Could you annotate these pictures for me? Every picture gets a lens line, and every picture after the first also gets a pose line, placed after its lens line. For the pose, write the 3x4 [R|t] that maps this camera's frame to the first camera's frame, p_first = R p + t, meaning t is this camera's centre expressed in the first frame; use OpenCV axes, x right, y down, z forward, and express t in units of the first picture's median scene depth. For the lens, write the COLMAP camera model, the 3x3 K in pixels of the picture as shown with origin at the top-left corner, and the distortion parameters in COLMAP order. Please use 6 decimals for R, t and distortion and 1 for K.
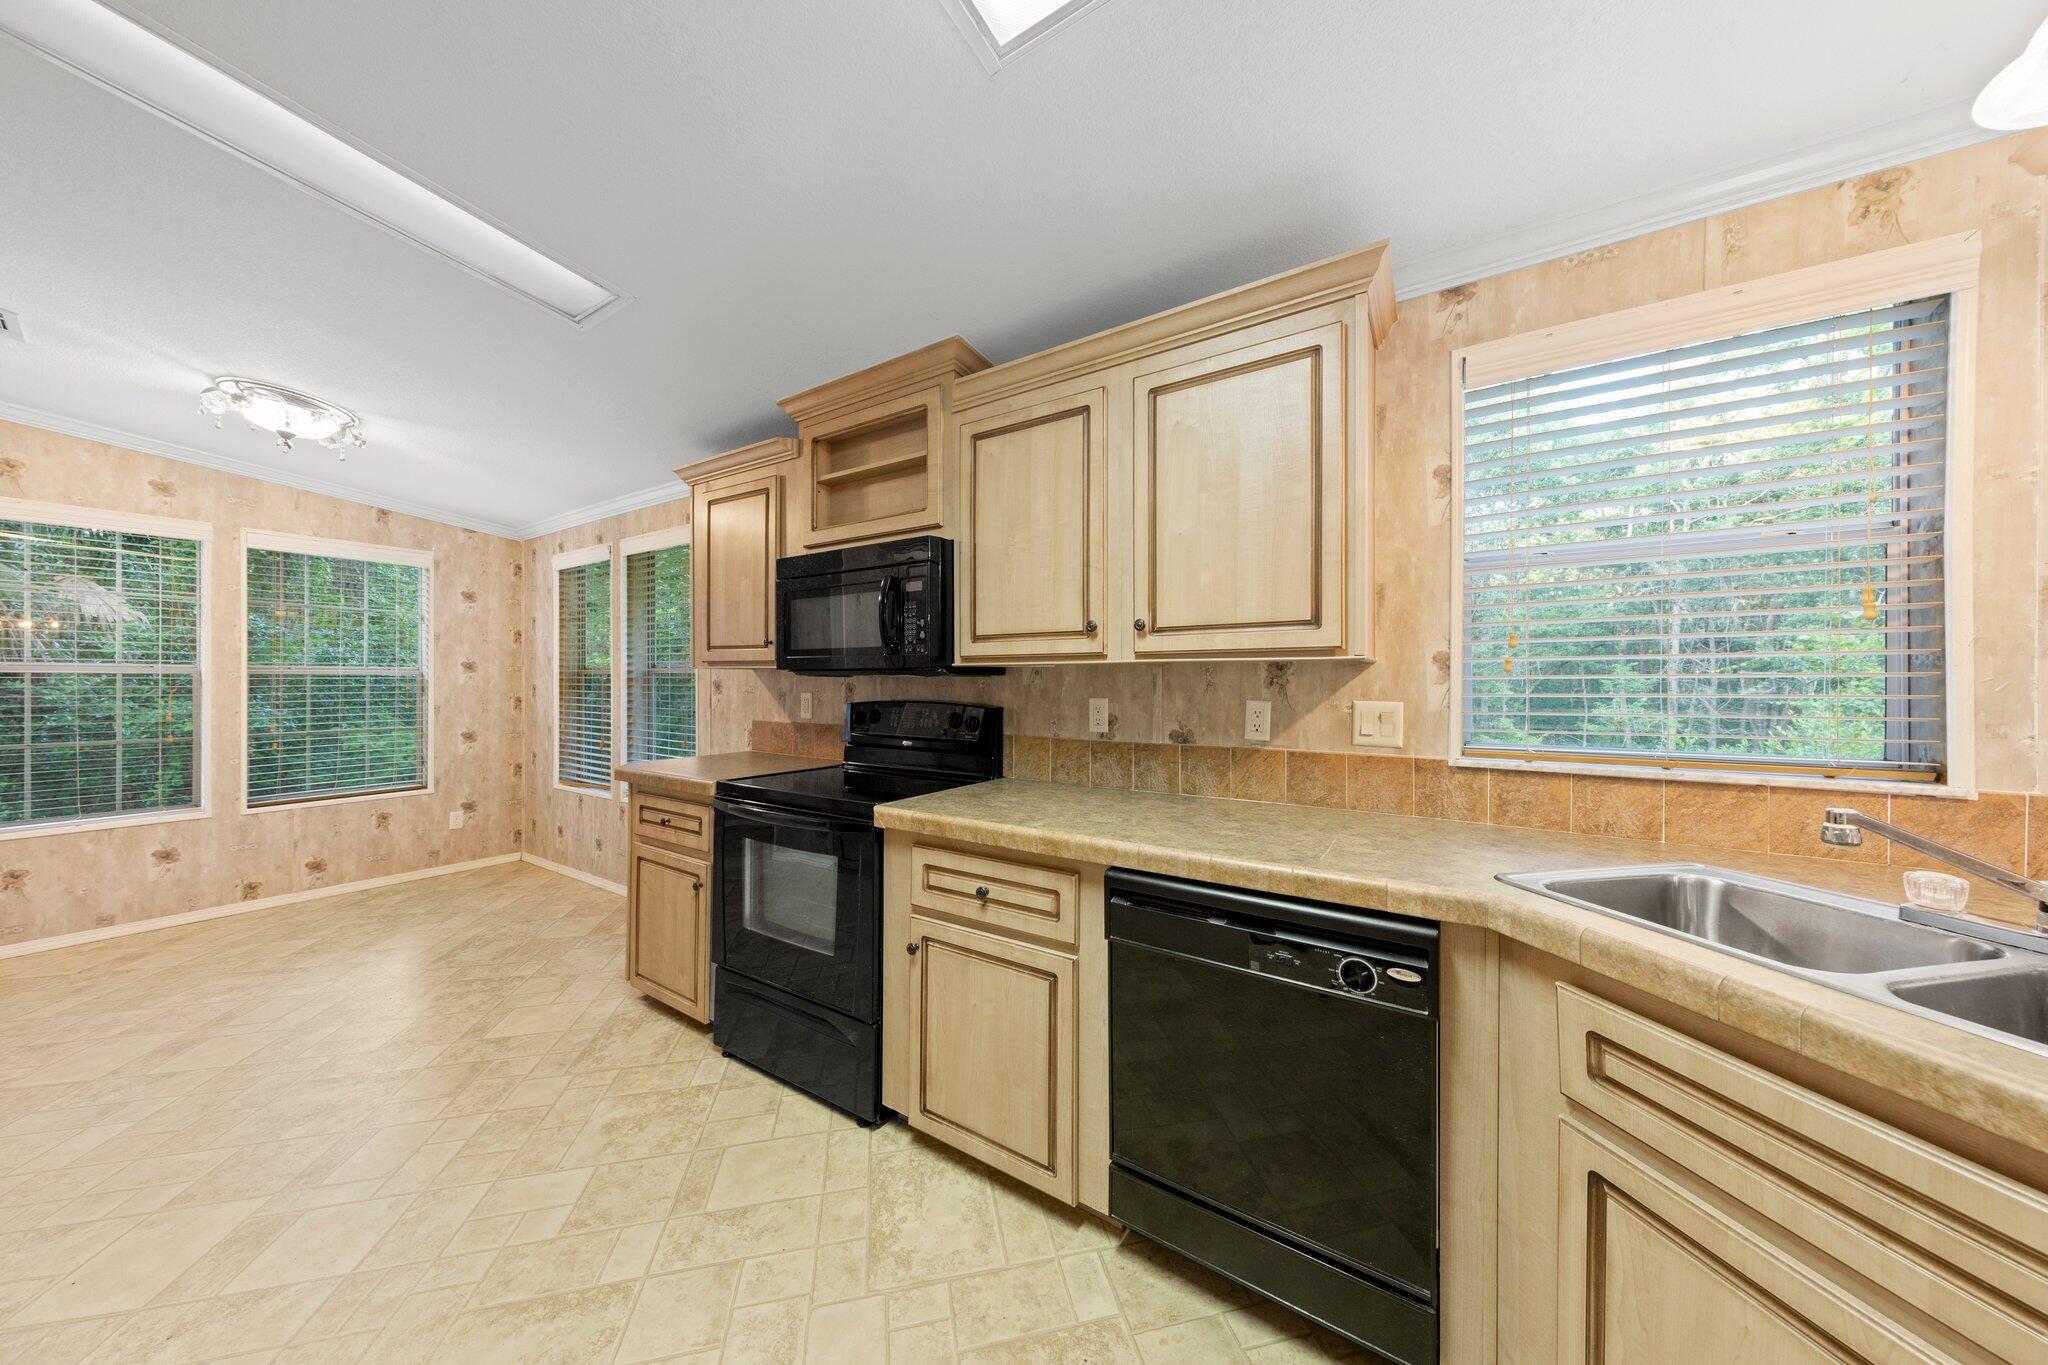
lens RADIAL K [[646.9, 0, 1018.1], [0, 646.9, 681.7], [0, 0, 1]] dist [0.007289, -0.001138]
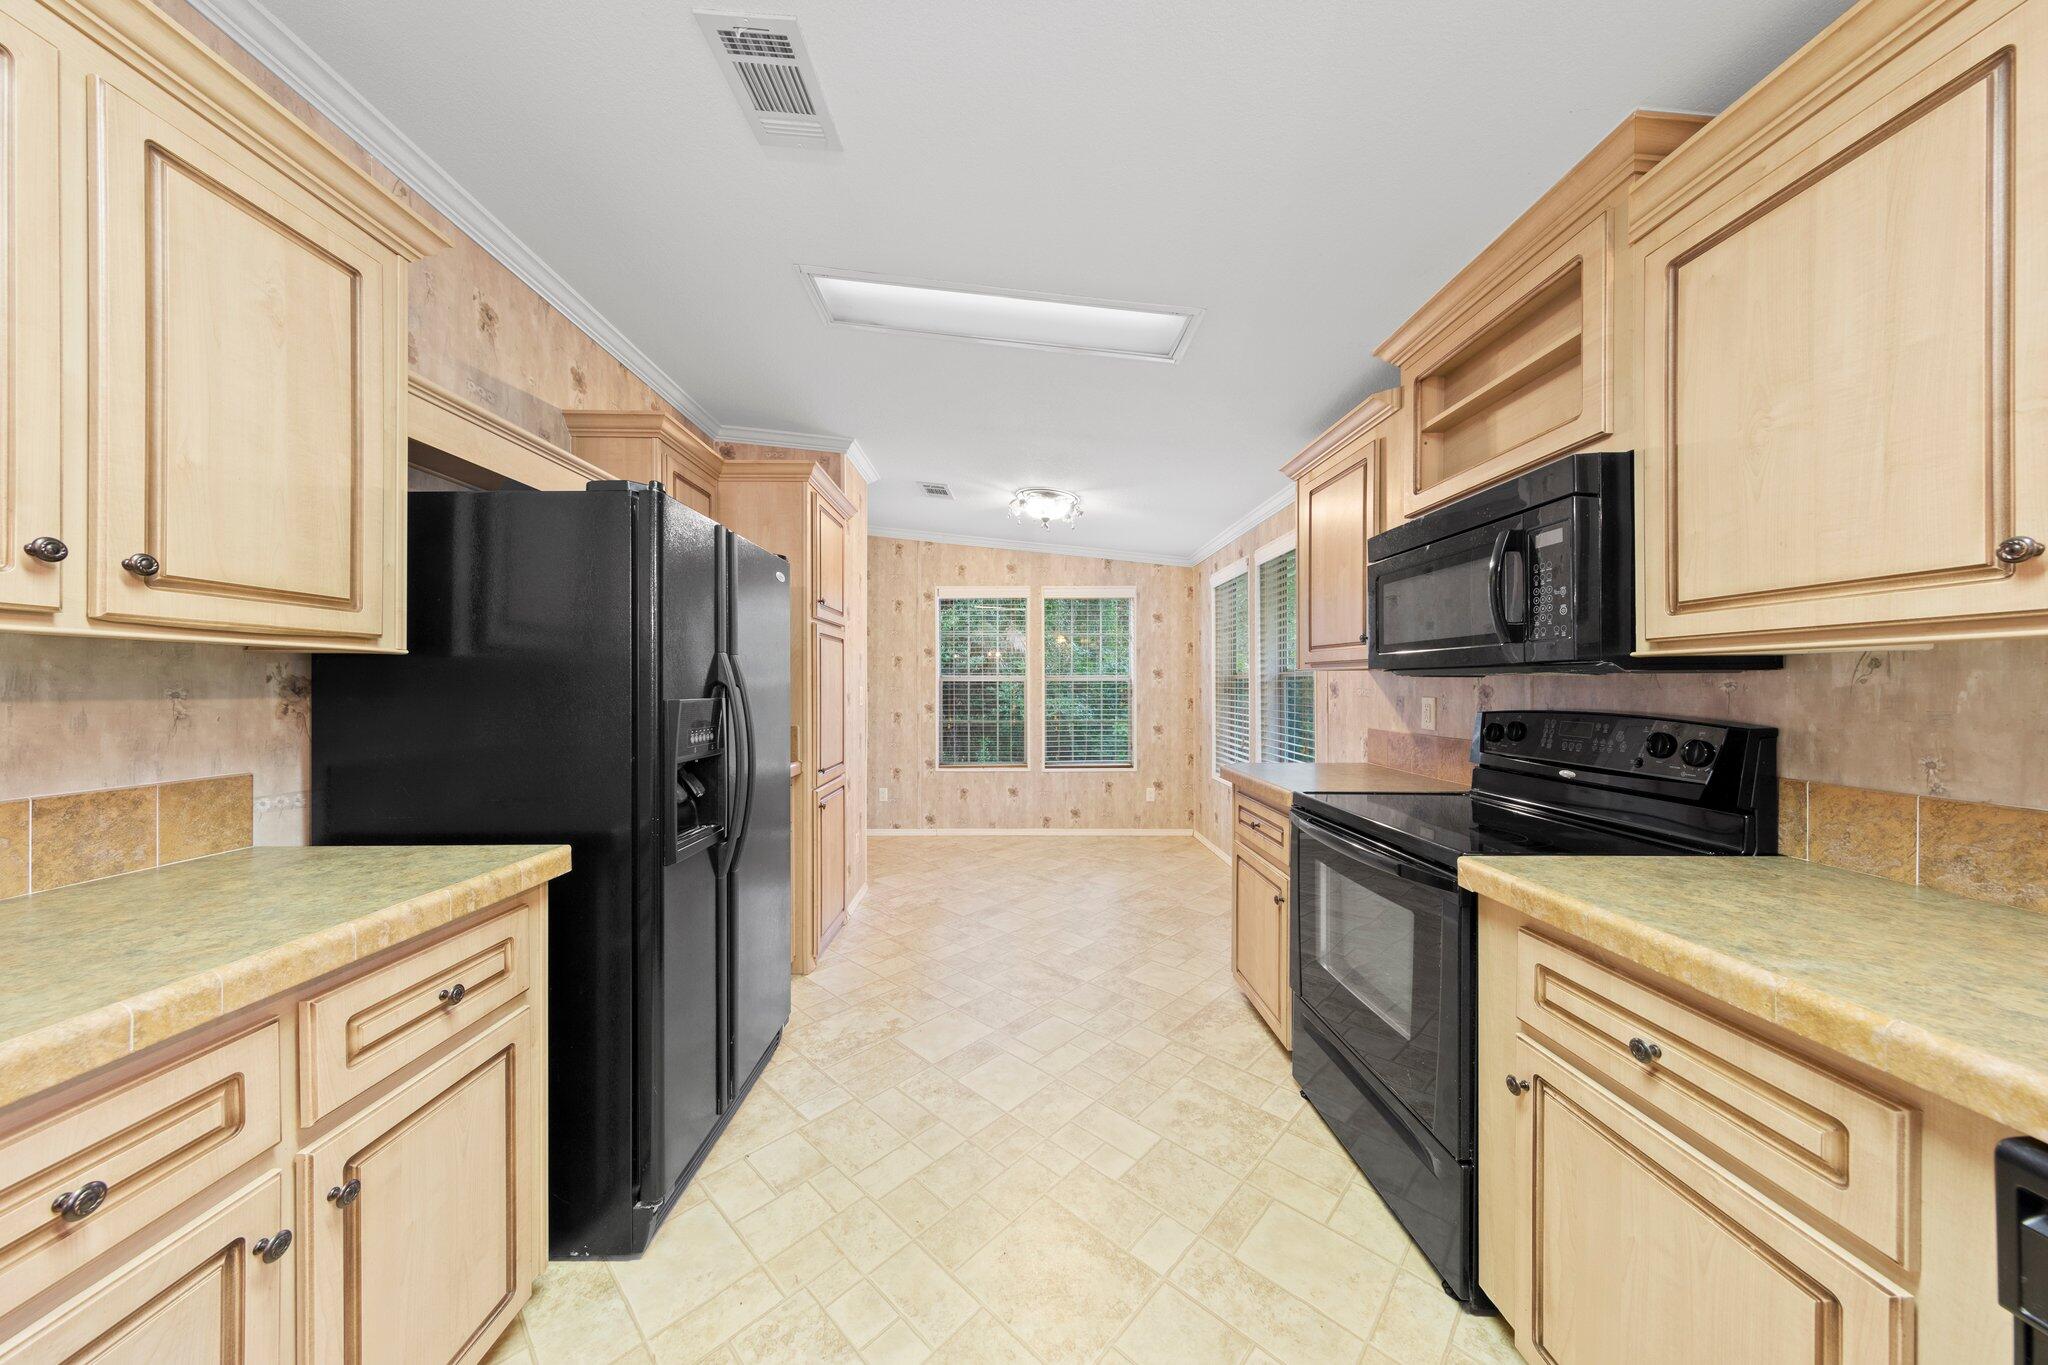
lens RADIAL K [[646.9, 0, 1018.6], [0, 646.9, 685.9], [0, 0, 1]] dist [0.007289, -0.001138]
pose [[0.555379, -0.002541, -0.831593, 0.084419], [0.002183, 0.999996, -0.001598, 0.003468], [0.831594, -0.000927, 0.555383, 0.162562]]
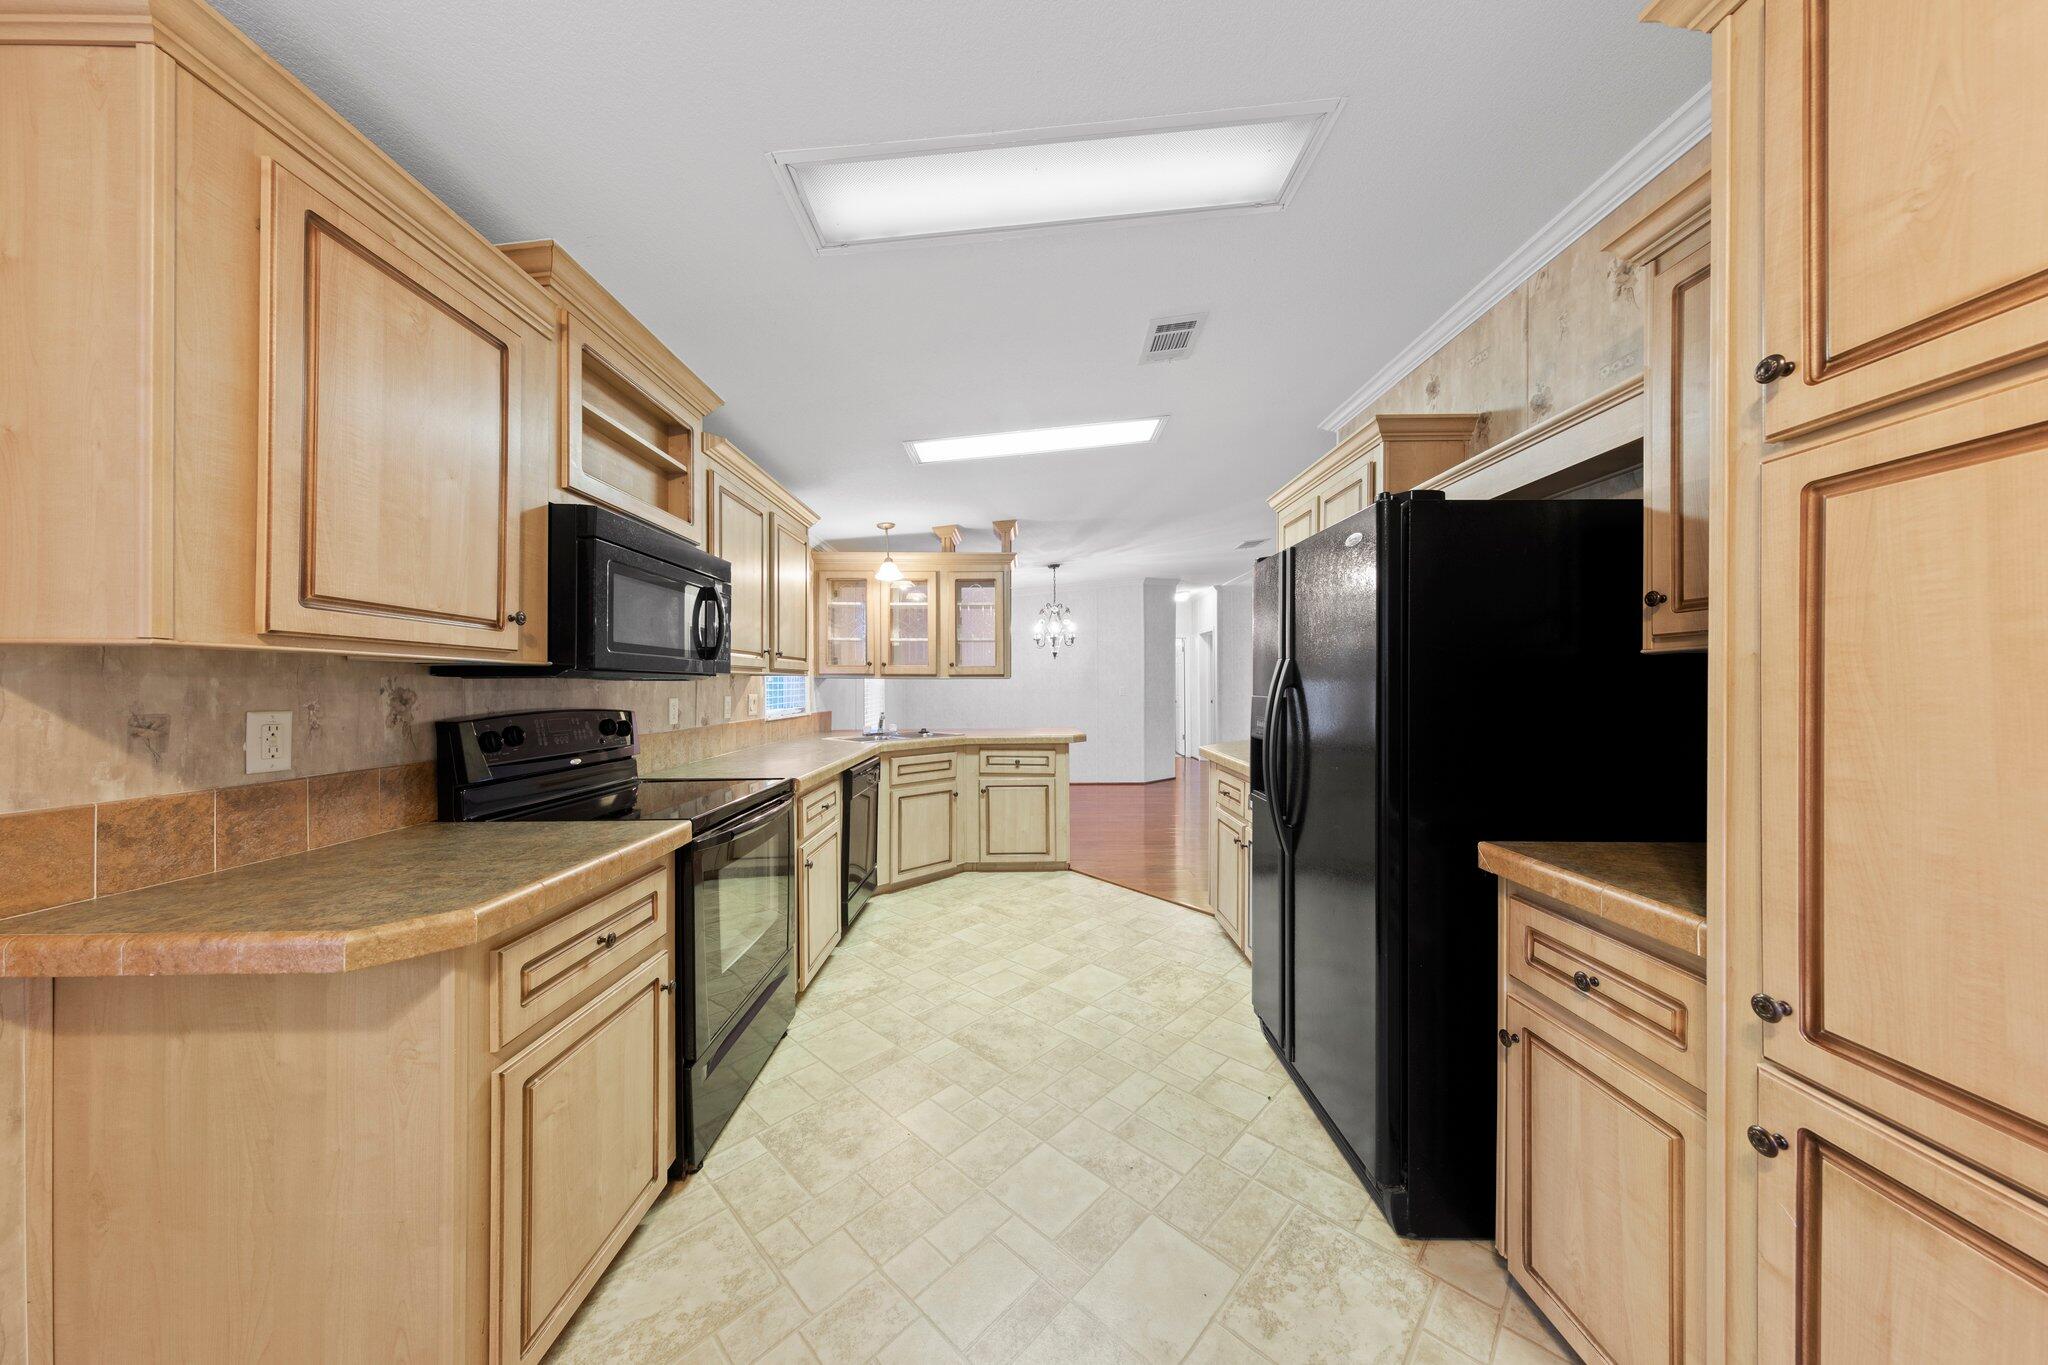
lens RADIAL K [[646.9, 0, 1030.1], [0, 646.9, 686.1], [0, 0, 1]] dist [0.007289, -0.001138]
pose [[-0.556490, -0.002315, 0.830851, -1.307503], [0.000234, 0.999996, 0.002943, -0.002422], [-0.830854, 0.001832, -0.556487, 1.094933]]
